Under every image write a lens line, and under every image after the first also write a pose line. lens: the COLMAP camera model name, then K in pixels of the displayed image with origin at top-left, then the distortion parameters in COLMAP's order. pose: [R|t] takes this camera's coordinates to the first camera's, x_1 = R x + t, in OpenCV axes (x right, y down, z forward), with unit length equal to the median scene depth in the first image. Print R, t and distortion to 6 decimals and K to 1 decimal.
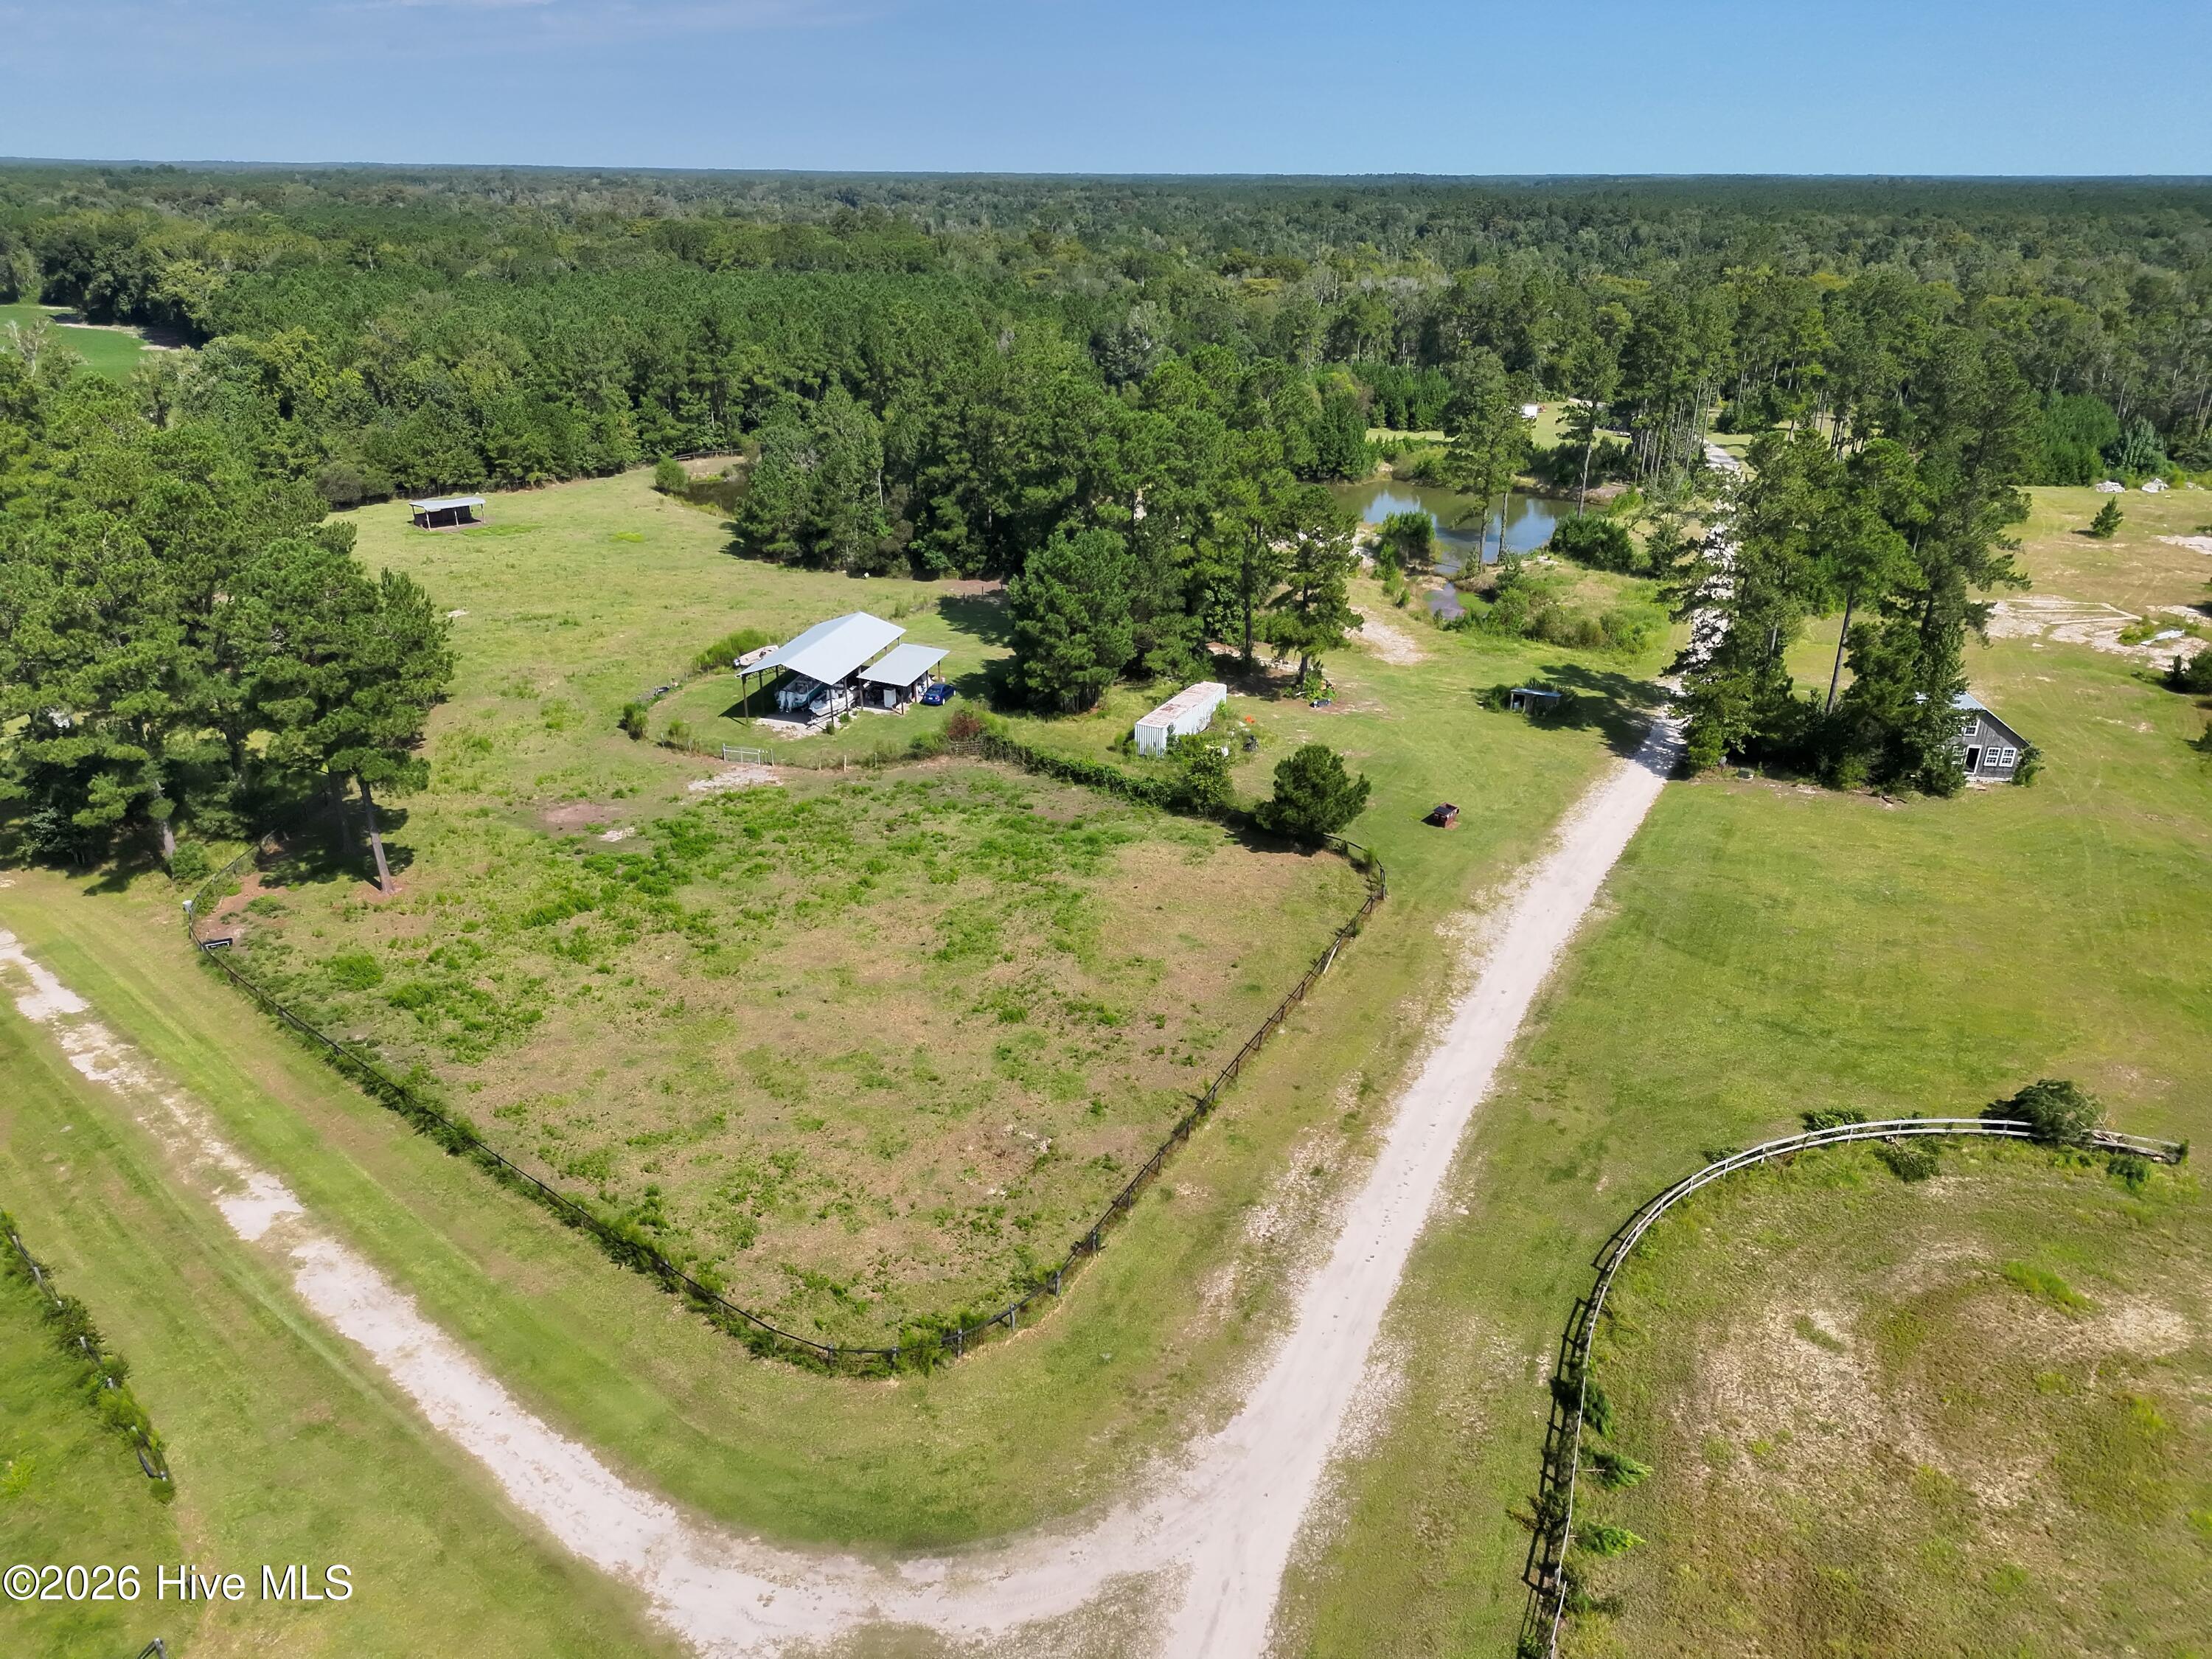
lens RADIAL K [[1555.8, 0, 1106.0], [0, 1555.8, 829.5], [0, 0, 1]] dist [0.063128, -0.059431]
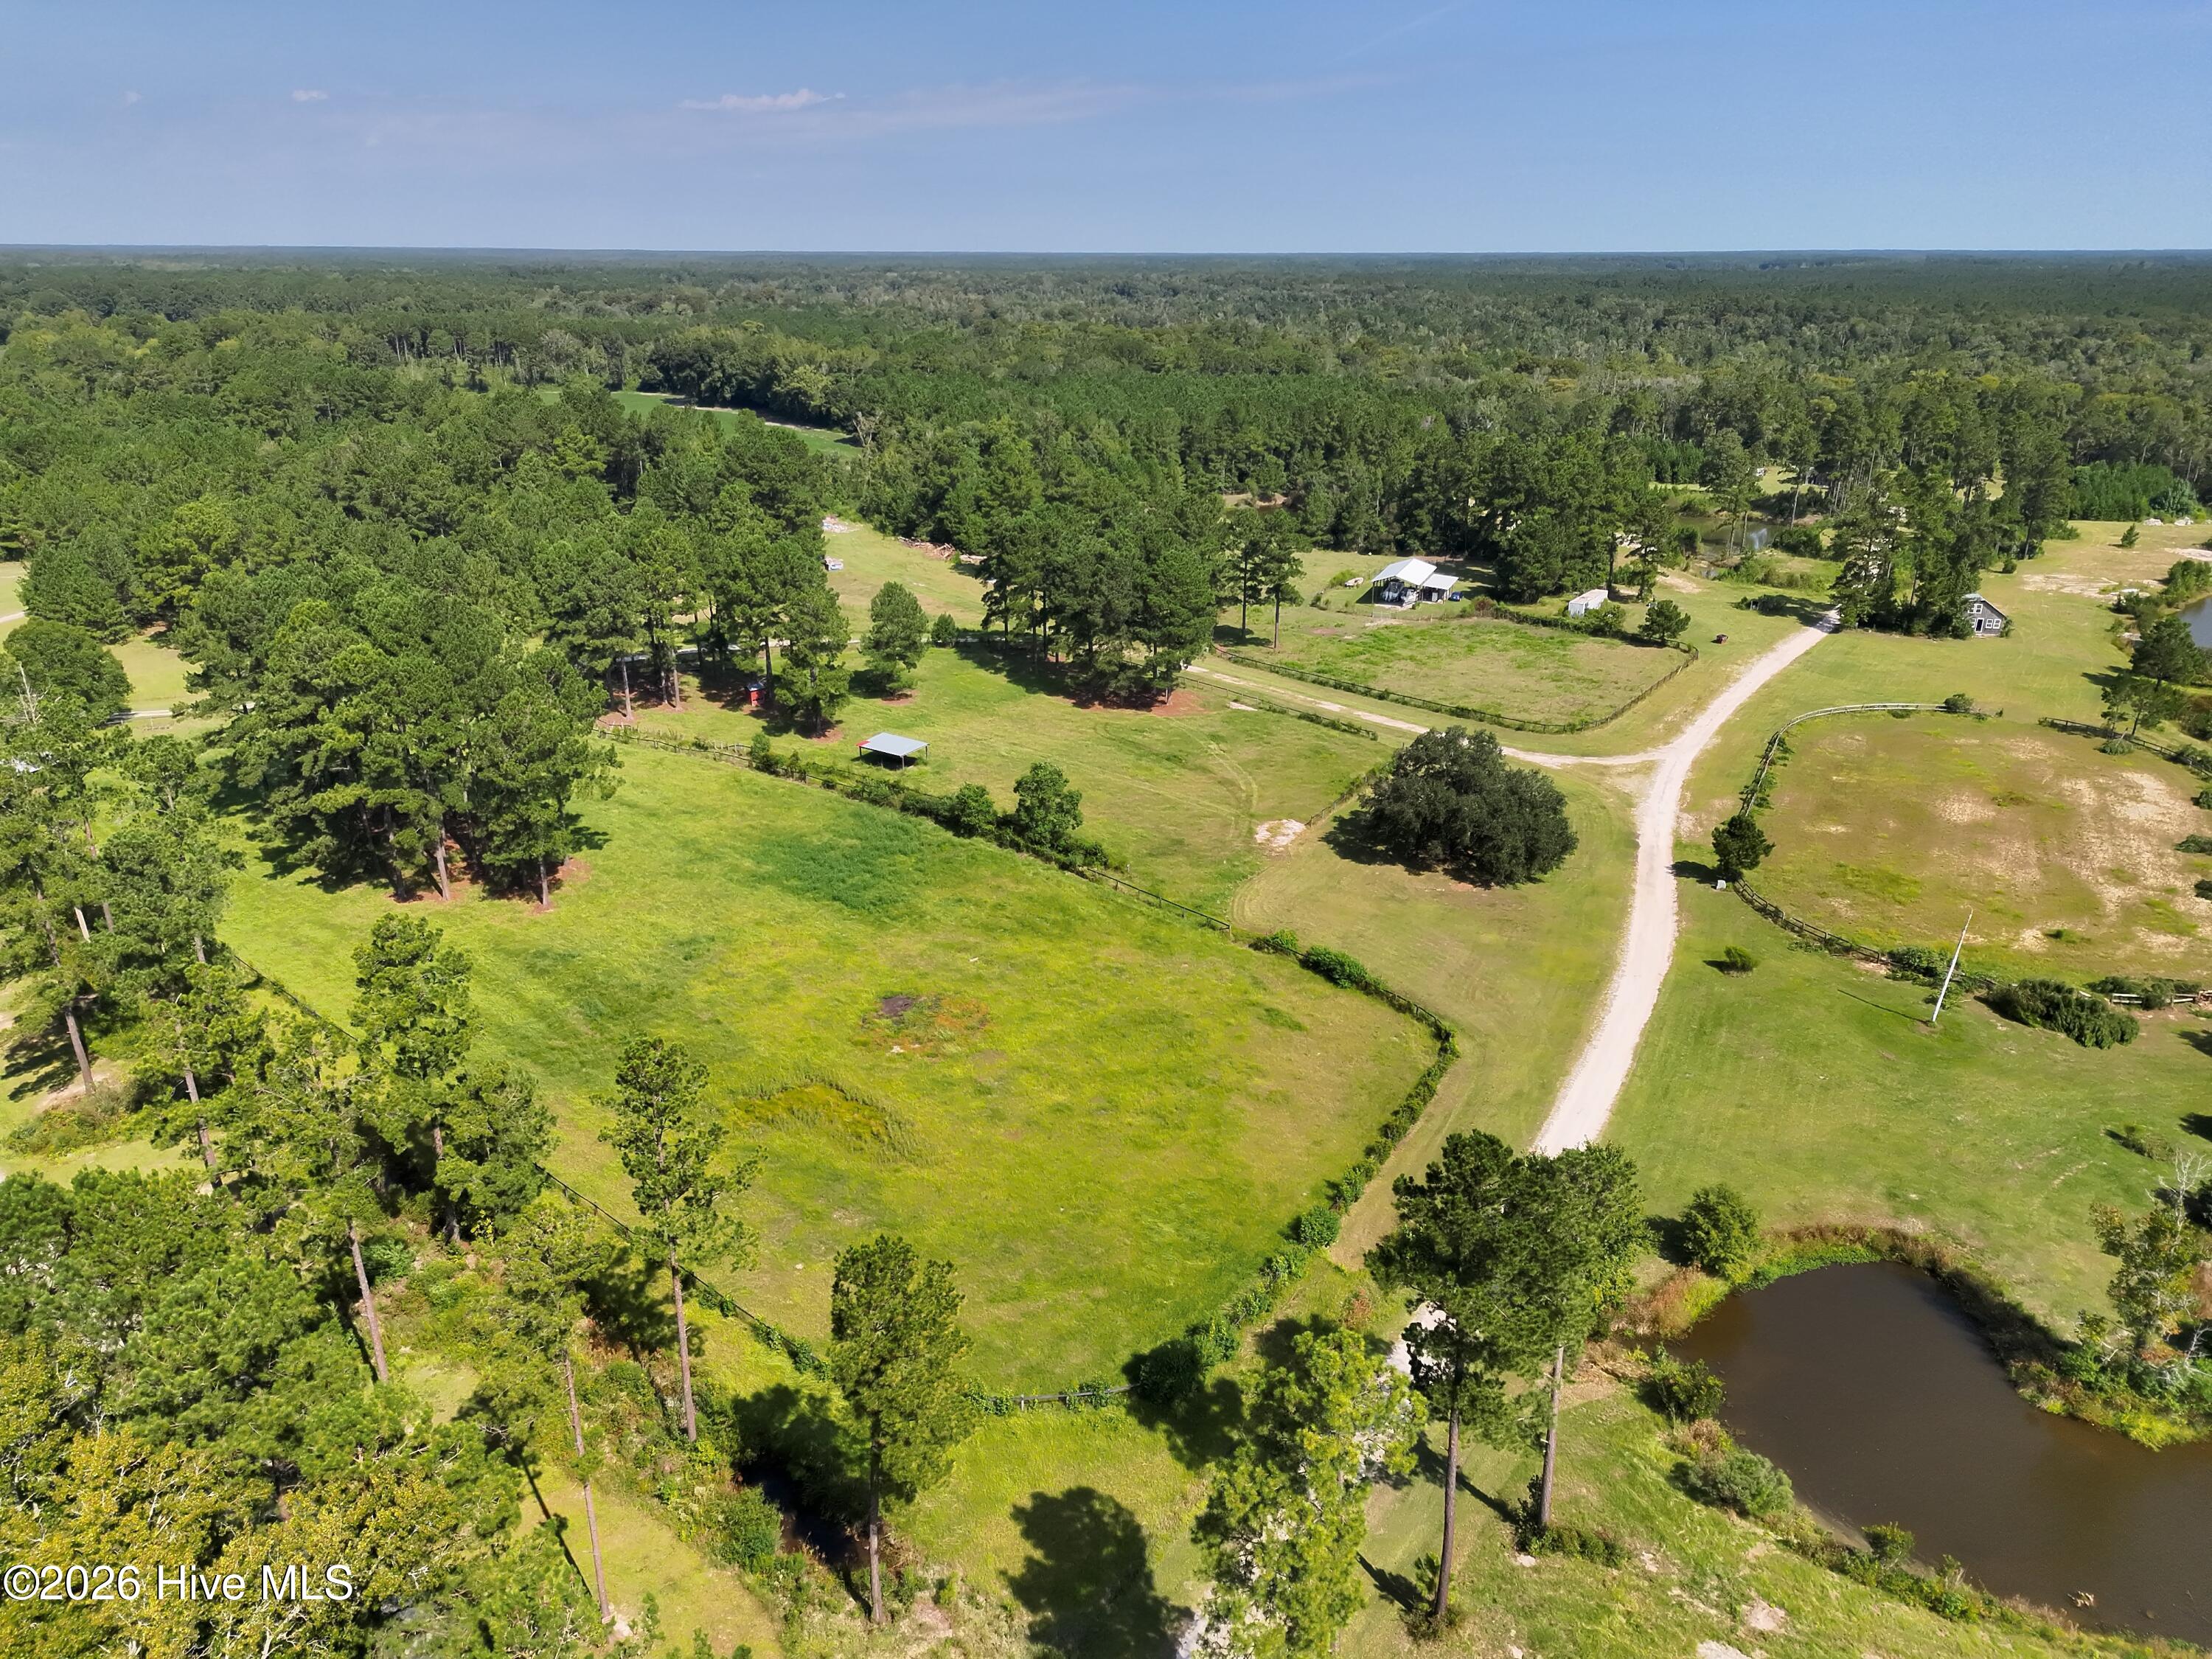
lens RADIAL K [[1555.8, 0, 1106.0], [0, 1555.8, 829.5], [0, 0, 1]] dist [0.063128, -0.059431]
pose [[0.992189, 0.038746, -0.118572, -0.183633], [-0.043817, 0.998220, -0.040469, 0.190820], [0.116793, 0.045348, 0.992120, -0.638405]]
